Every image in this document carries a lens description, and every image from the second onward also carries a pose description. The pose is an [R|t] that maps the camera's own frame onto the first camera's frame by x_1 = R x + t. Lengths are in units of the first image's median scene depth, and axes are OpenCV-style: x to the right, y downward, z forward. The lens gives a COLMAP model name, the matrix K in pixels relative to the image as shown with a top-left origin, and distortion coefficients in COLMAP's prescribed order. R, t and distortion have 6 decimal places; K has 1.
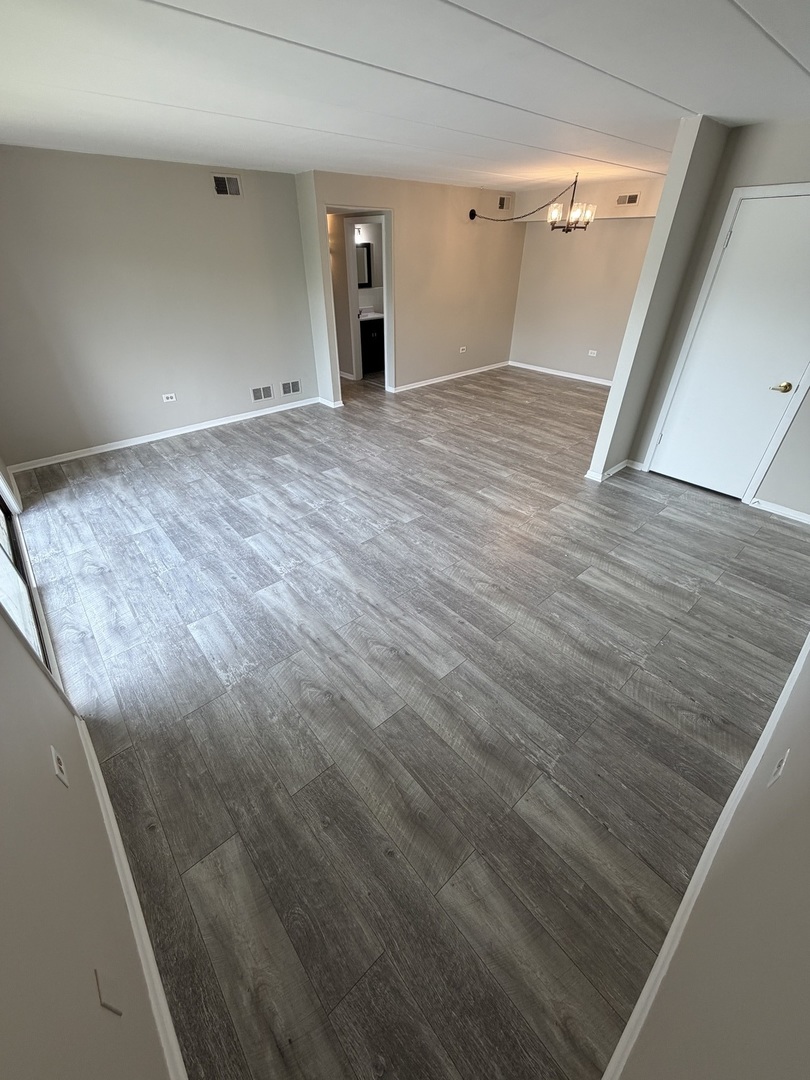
lens RADIAL K [[431.8, 0, 402.2], [0, 431.8, 535.4], [0, 0, 1]] dist [0.000993, 0.000333]
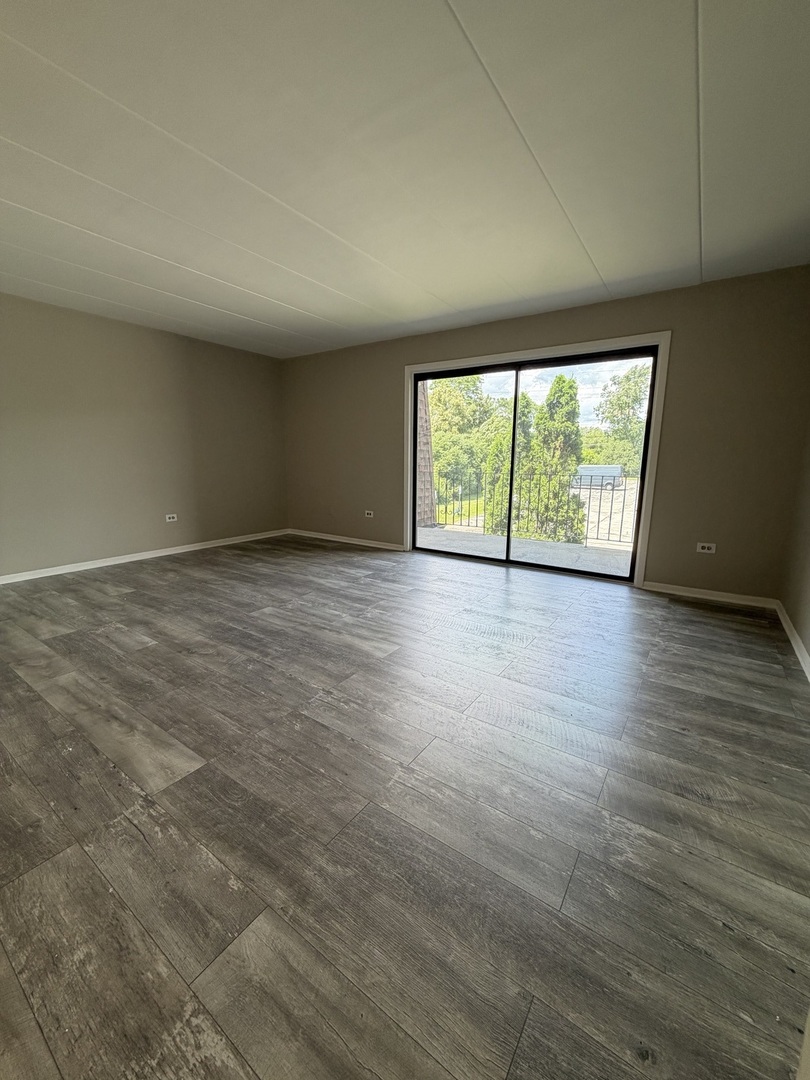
lens RADIAL K [[431.8, 0, 403.7], [0, 431.8, 534.1], [0, 0, 1]] dist [0.000993, 0.000333]
pose [[-0.969343, 0.038078, -0.242742, -0.056071], [-0.140452, 0.724741, 0.674555, -0.857697], [0.201611, 0.687969, -0.697174, 1.654238]]
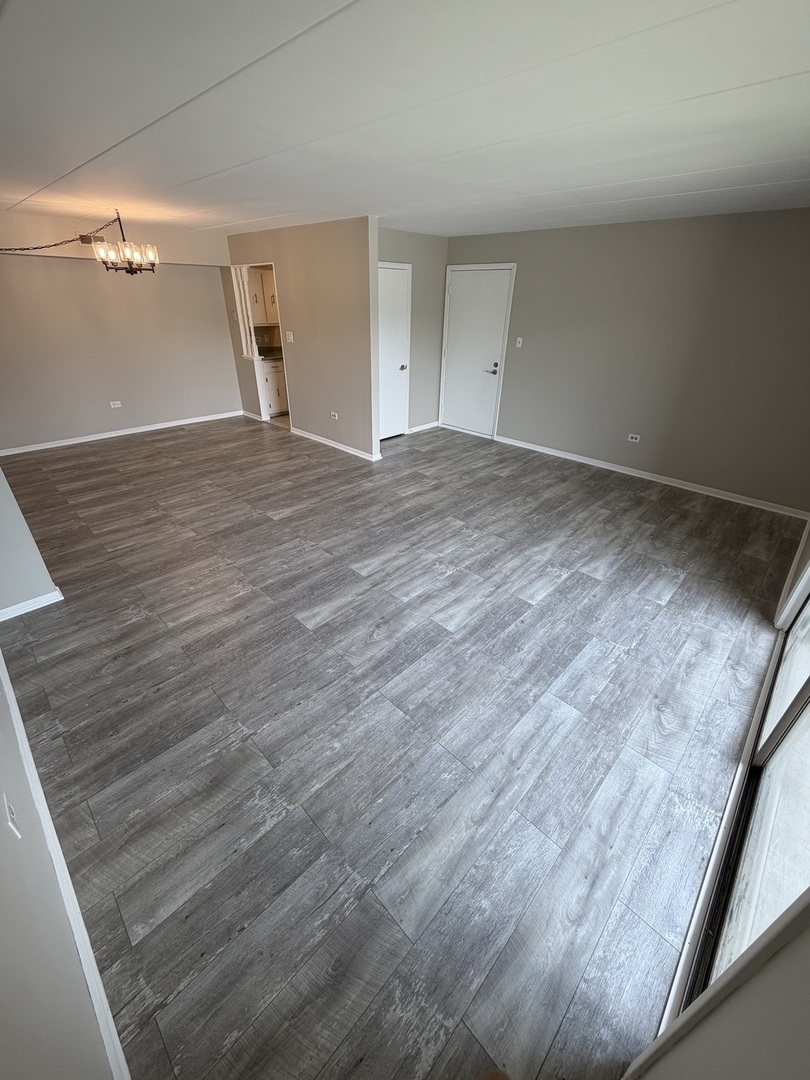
lens RADIAL K [[431.8, 0, 406.1], [0, 431.8, 536.5], [0, 0, 1]] dist [0.000993, 0.000333]
pose [[-0.081891, -0.487207, 0.869439, -1.022899], [0.539758, 0.711677, 0.449641, -0.621546], [-0.837827, 0.506109, 0.204694, 0.932612]]
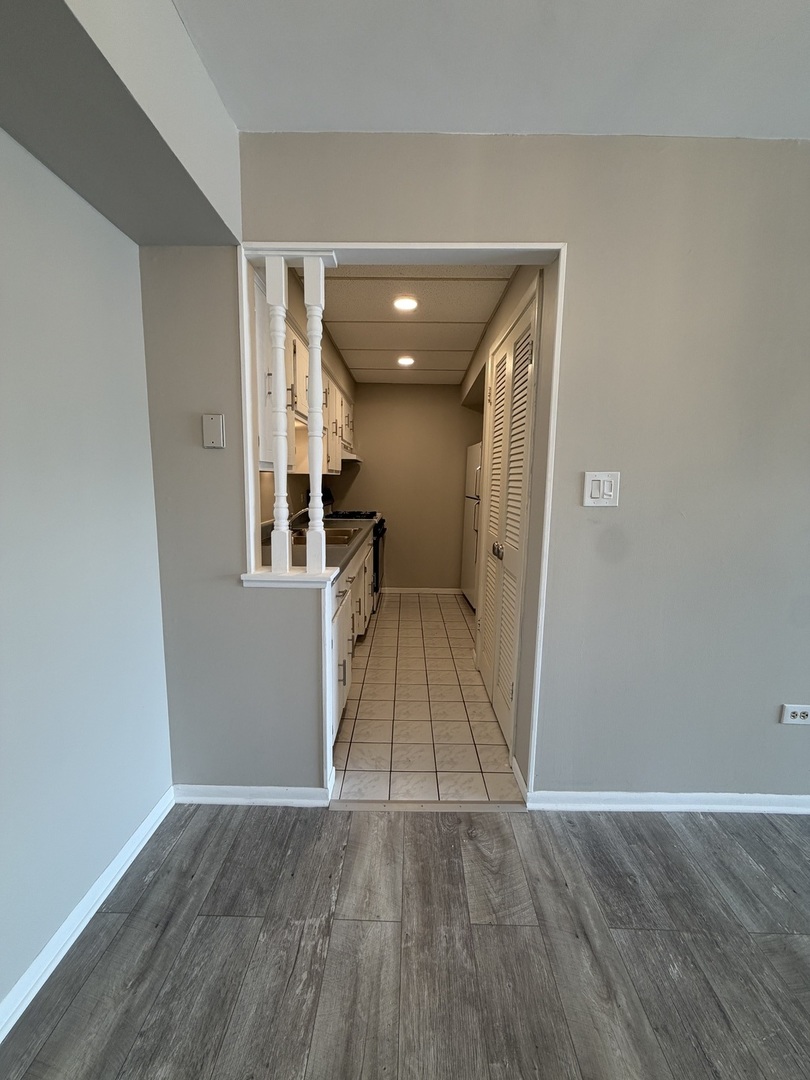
lens RADIAL K [[431.8, 0, 403.0], [0, 431.8, 536.5], [0, 0, 1]] dist [0.000993, 0.000333]
pose [[-0.744314, -0.102234, 0.659958, 0.720340], [0.358135, 0.772996, 0.523656, -0.952075], [-0.563680, 0.626119, -0.538739, 1.682026]]
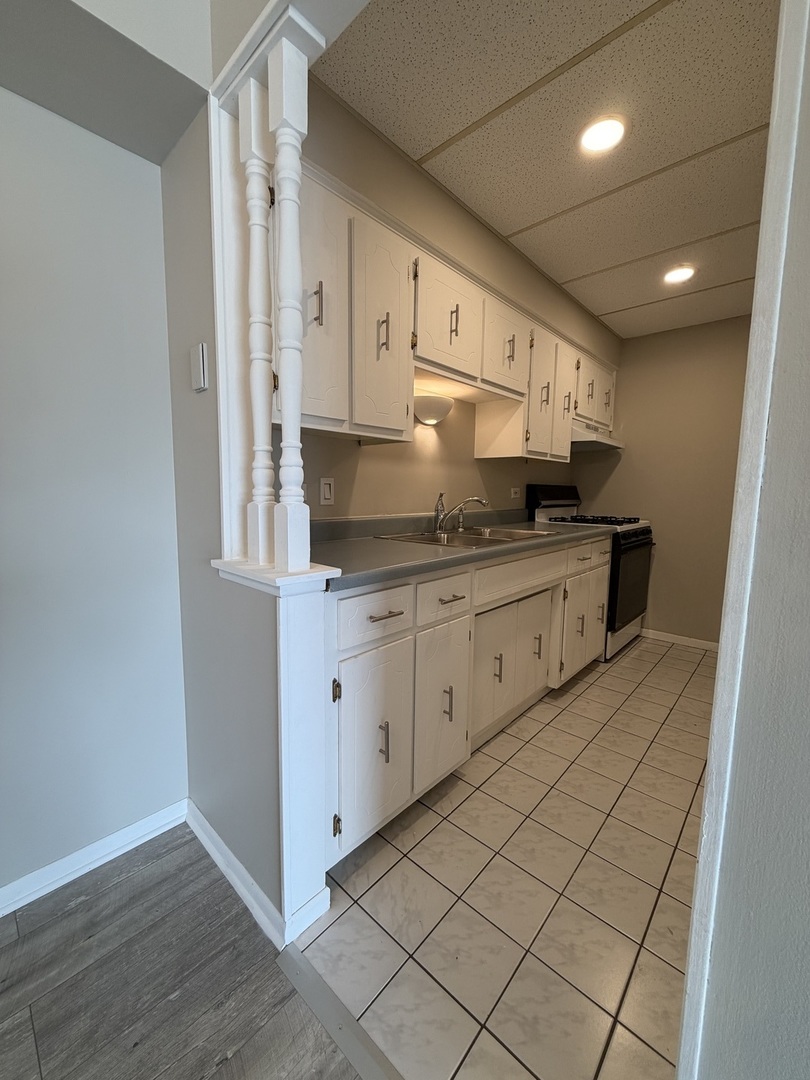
lens RADIAL K [[431.8, 0, 404.0], [0, 431.8, 535.4], [0, 0, 1]] dist [0.000993, 0.000333]
pose [[-0.107639, -0.111947, 0.987867, 0.805971], [0.541395, 0.826788, 0.152685, -0.714644], [-0.833849, 0.551262, -0.028387, 1.417107]]
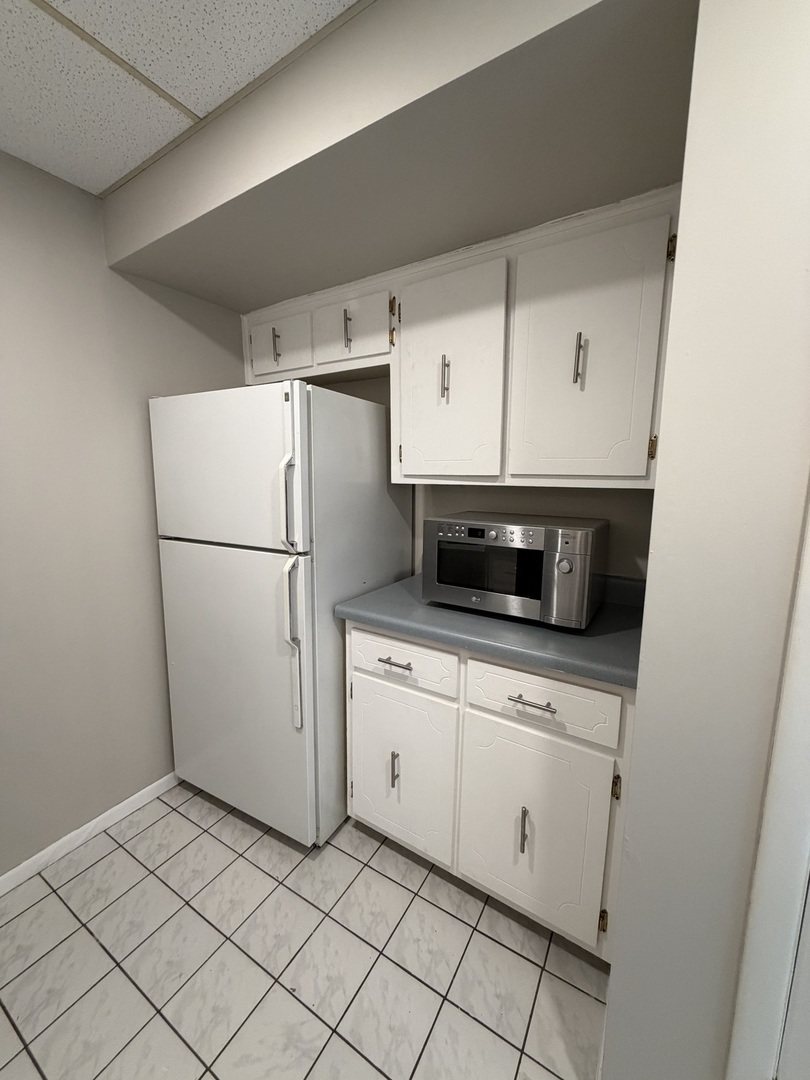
lens RADIAL K [[431.8, 0, 403.1], [0, 431.8, 539.8], [0, 0, 1]] dist [0.000993, 0.000333]
pose [[-0.951099, 0.034232, -0.306983, 1.395874], [-0.182772, 0.738814, 0.648651, -0.622622], [0.249008, 0.673039, -0.696429, 1.157018]]
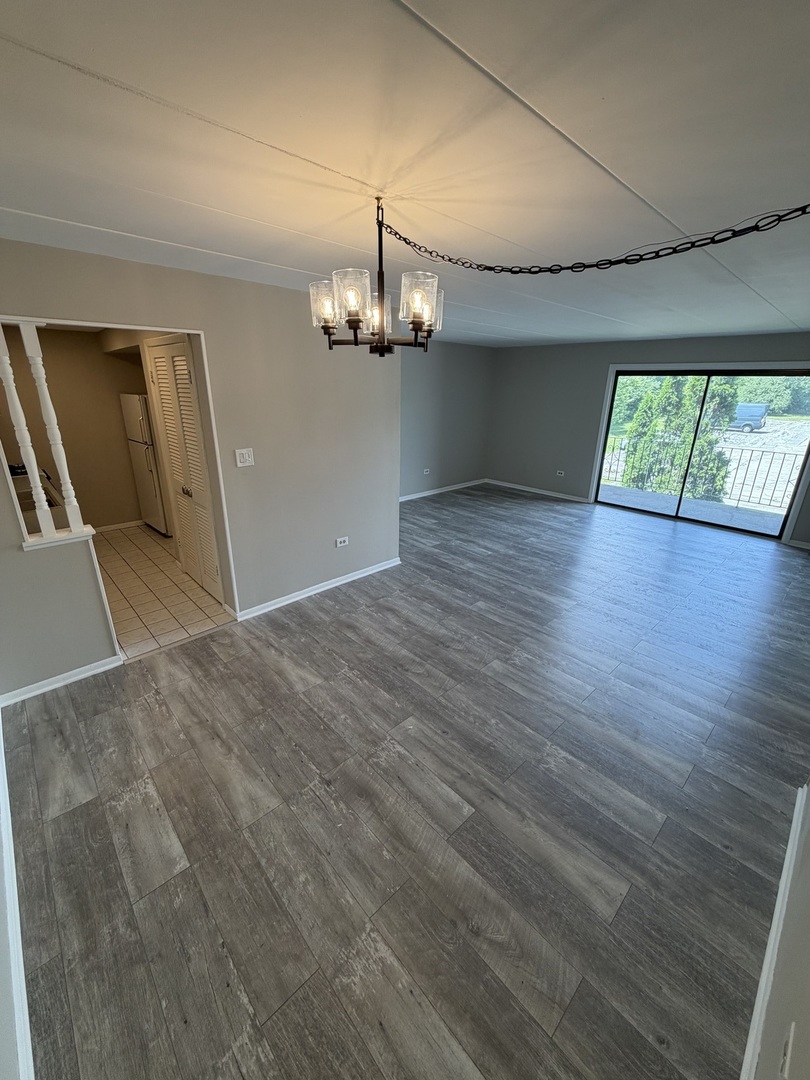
lens RADIAL K [[431.8, 0, 405.0], [0, 431.8, 535.2], [0, 0, 1]] dist [0.000993, 0.000333]
pose [[-0.999060, 0.000619, -0.043336, 0.564020], [-0.034291, 0.600185, 0.799126, -1.337551], [0.026505, 0.799861, -0.599600, 1.989001]]
